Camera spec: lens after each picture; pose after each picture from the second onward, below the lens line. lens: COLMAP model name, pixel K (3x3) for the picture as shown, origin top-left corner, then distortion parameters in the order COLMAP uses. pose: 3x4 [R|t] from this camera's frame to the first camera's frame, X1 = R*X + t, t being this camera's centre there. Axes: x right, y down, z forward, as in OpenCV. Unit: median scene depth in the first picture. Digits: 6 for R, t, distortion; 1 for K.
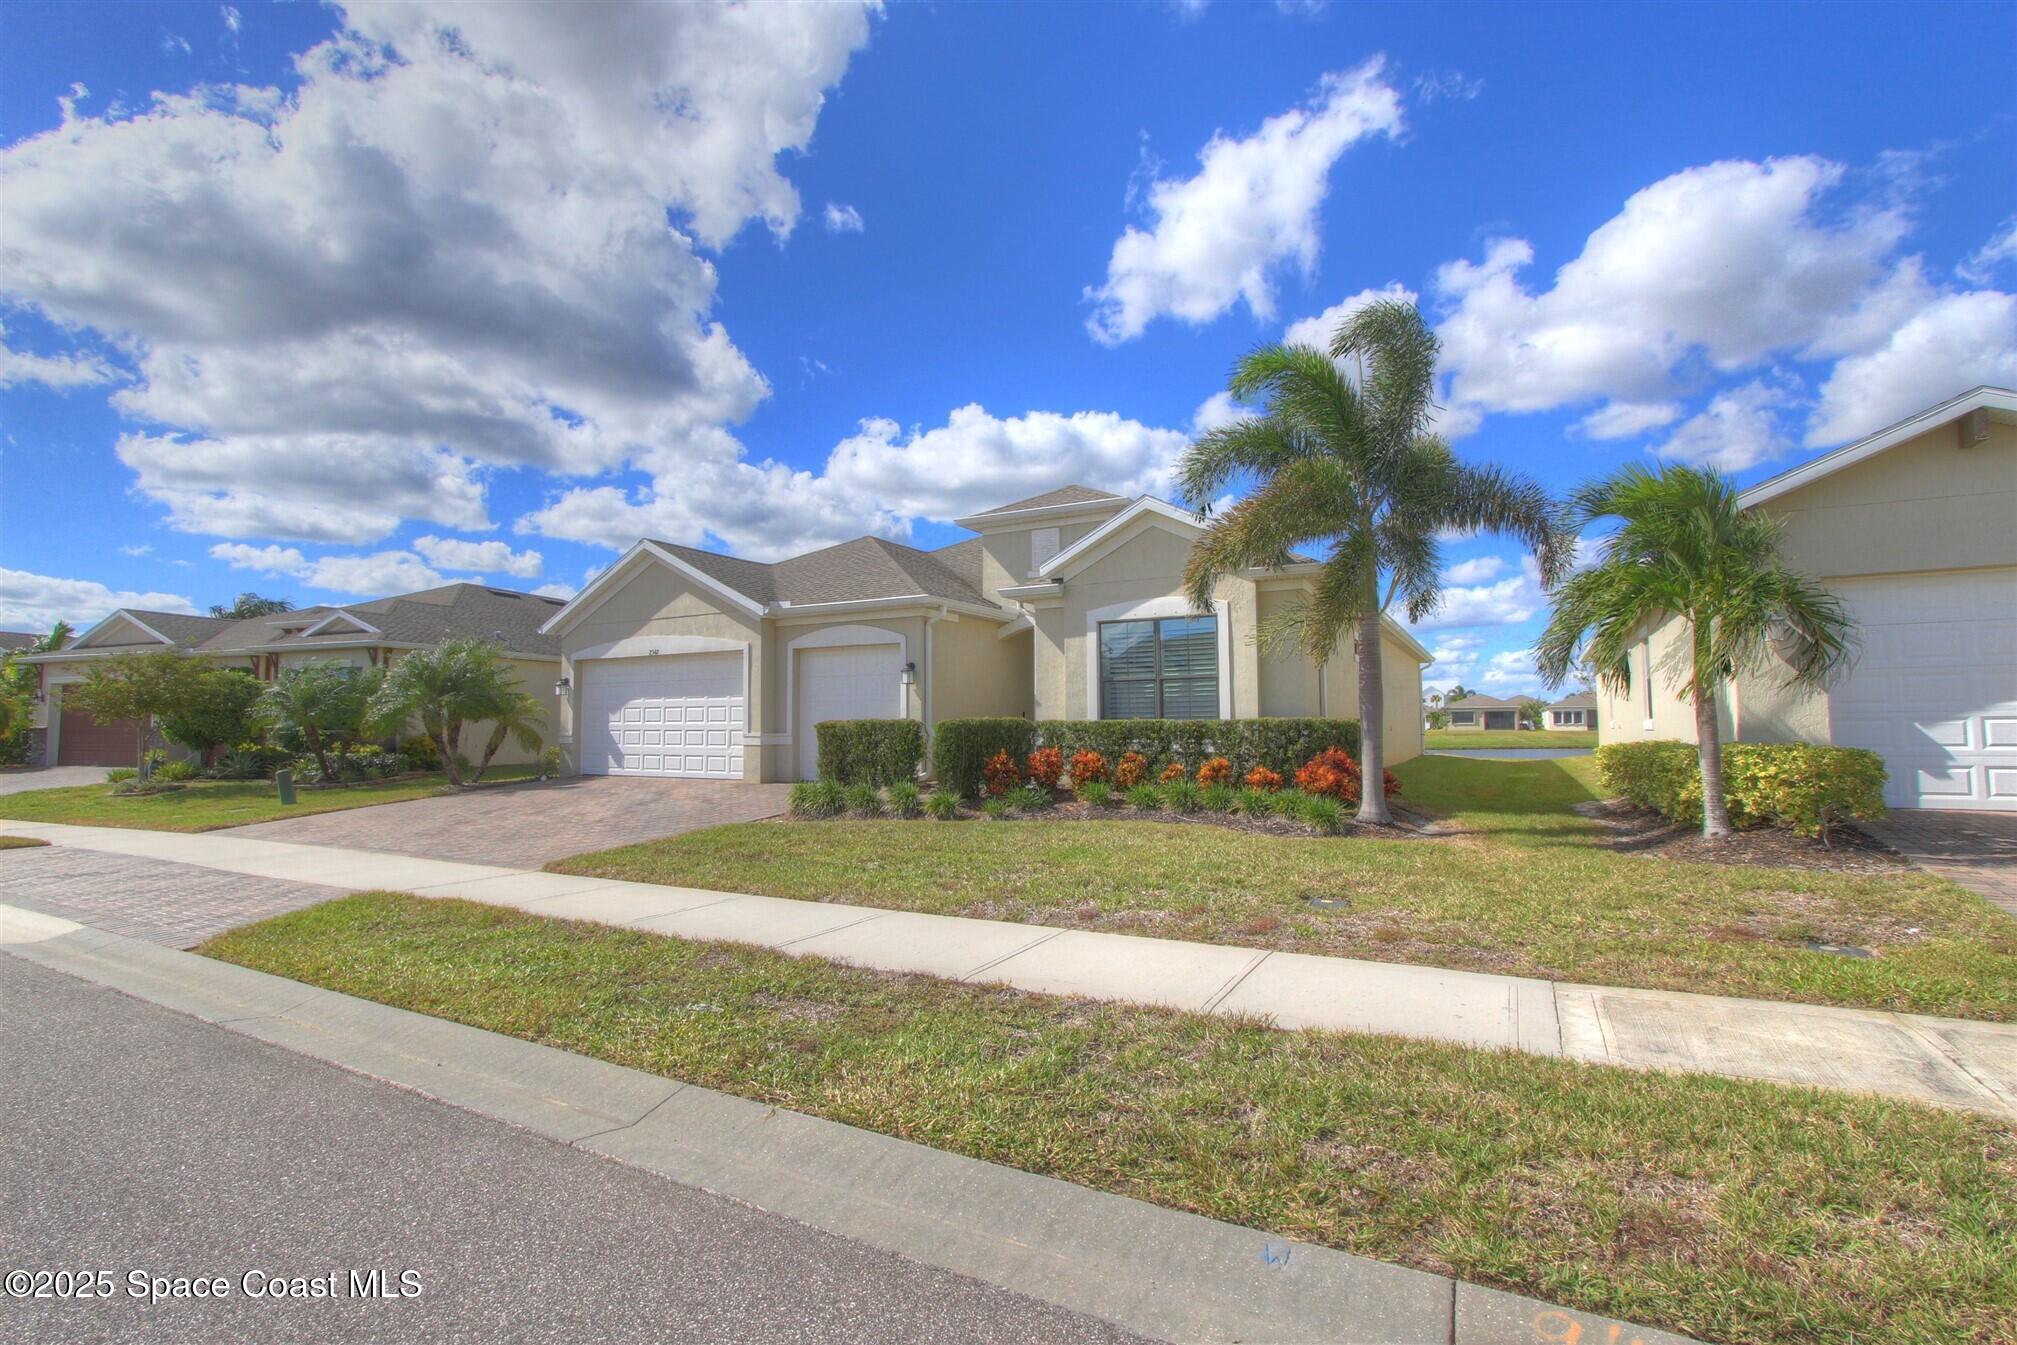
lens RADIAL K [[934.5, 0, 1040.6], [0, 934.5, 653.3], [0, 0, 1]] dist [-0.017606, 0.000440]
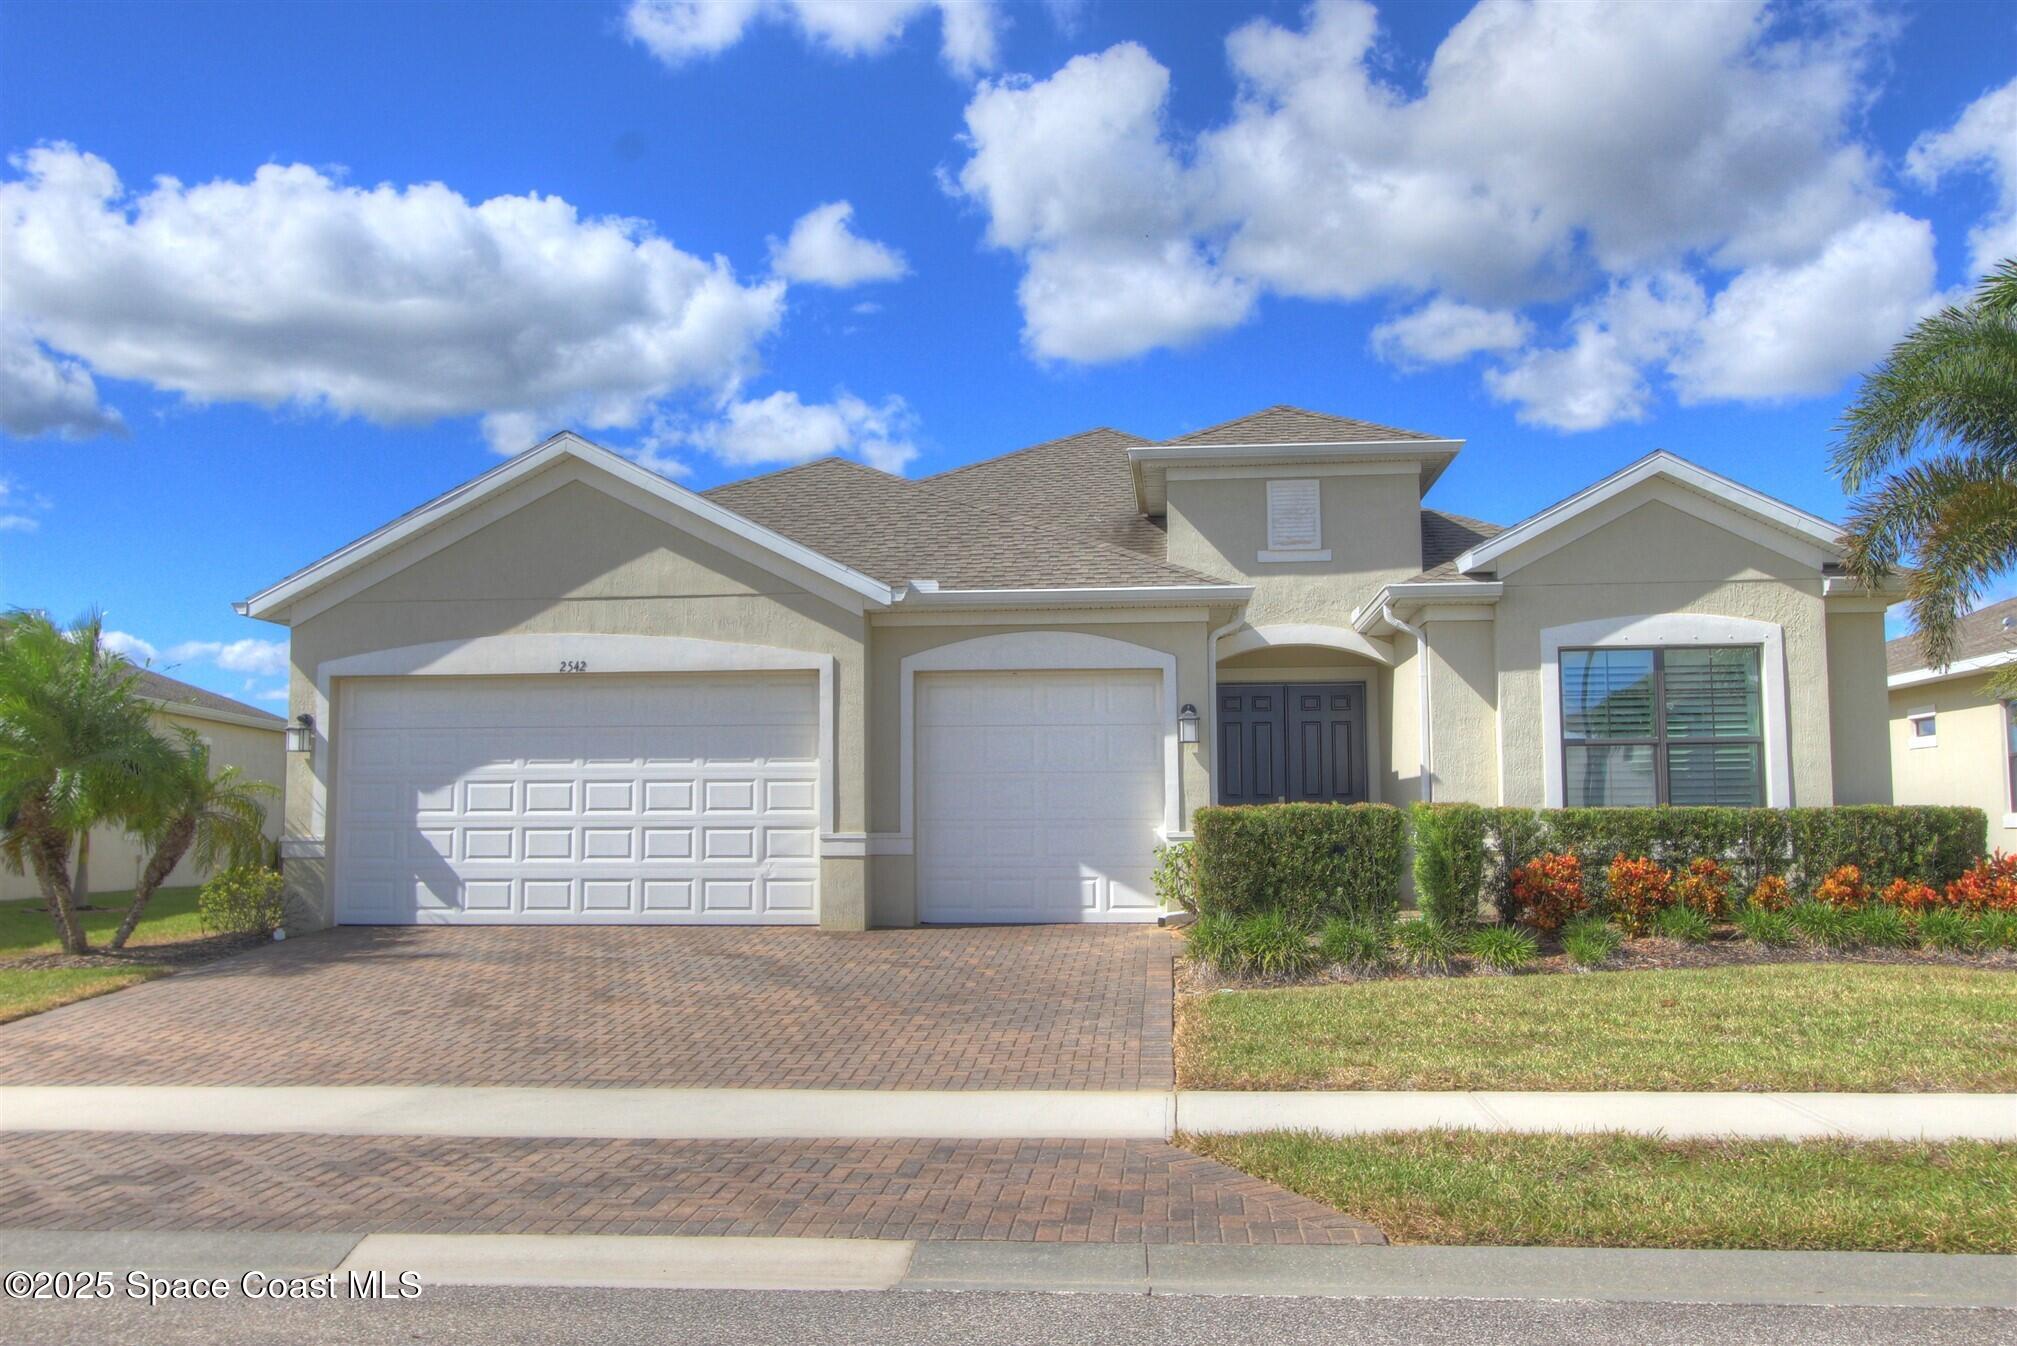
lens RADIAL K [[1782.2, 0, 1095.0], [0, 1782.2, 697.2], [0, 0, 1]] dist [0.028239, -0.003527]
pose [[0.915761, 0.030121, 0.400594, -0.559038], [-0.030692, 0.999516, -0.004992, 0.011376], [-0.400550, -0.007724, 0.916242, 0.040241]]
